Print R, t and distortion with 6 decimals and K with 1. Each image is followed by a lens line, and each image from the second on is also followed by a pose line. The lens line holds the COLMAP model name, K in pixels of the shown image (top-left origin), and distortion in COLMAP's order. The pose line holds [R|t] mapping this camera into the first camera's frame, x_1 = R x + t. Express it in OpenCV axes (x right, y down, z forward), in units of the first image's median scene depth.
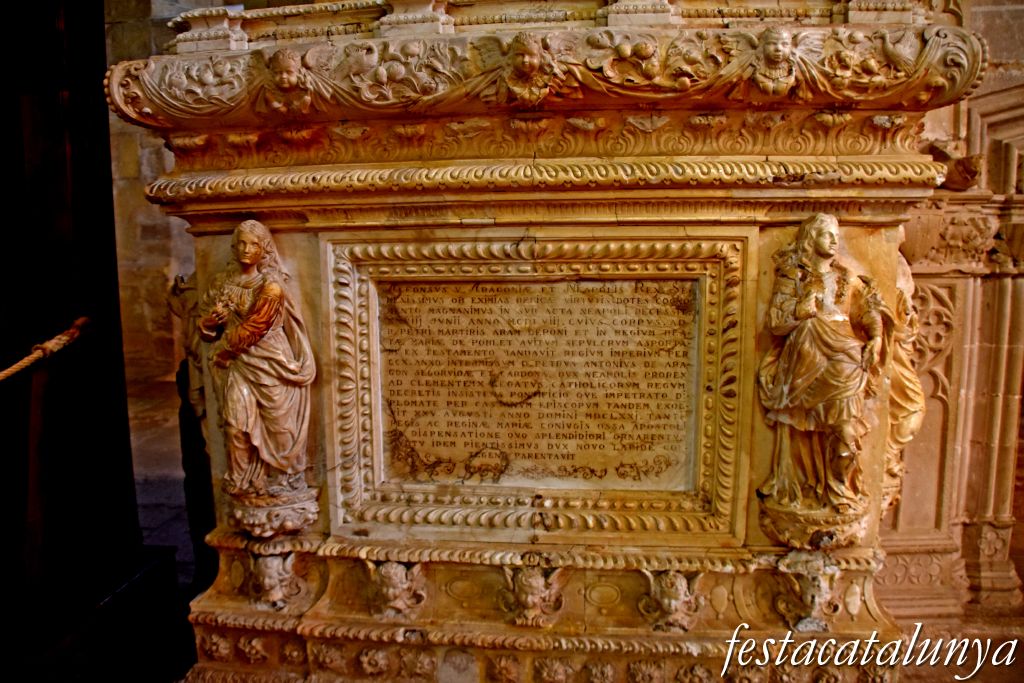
lens RADIAL K [[793.4, 0, 512.0], [0, 793.4, 341.5], [0, 0, 1]] dist [-0.181973, 0.122587]
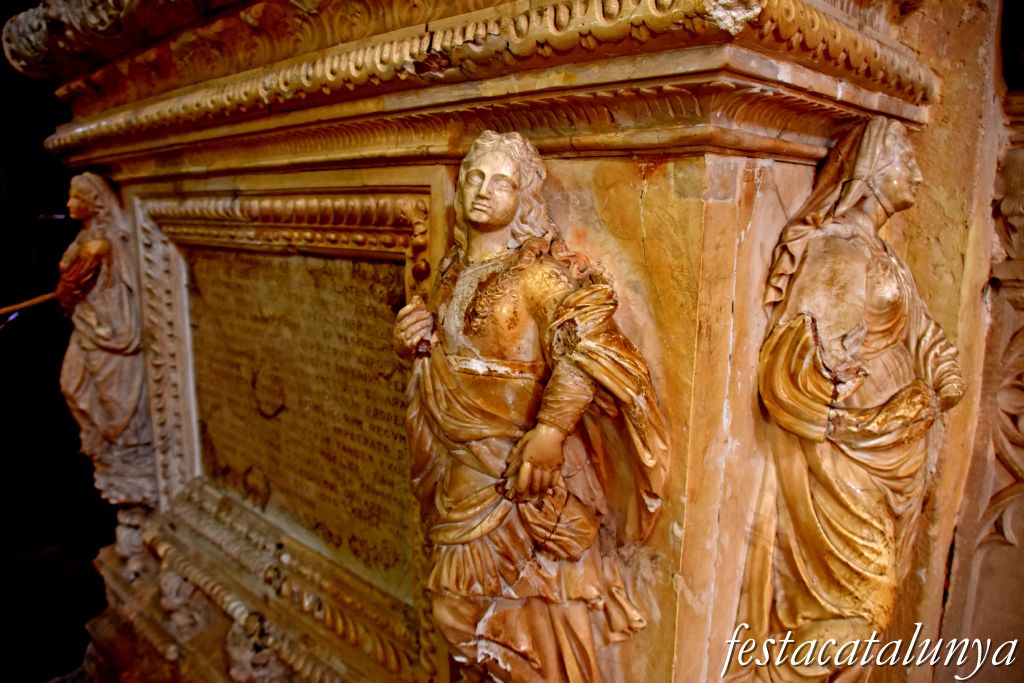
lens RADIAL K [[793.4, 0, 512.0], [0, 793.4, 341.5], [0, 0, 1]] dist [-0.181973, 0.122587]
pose [[0.785656, 0.123740, -0.606163, 0.639394], [-0.092366, 0.992273, 0.082843, -0.075217], [0.611730, -0.009097, 0.791014, 0.582658]]
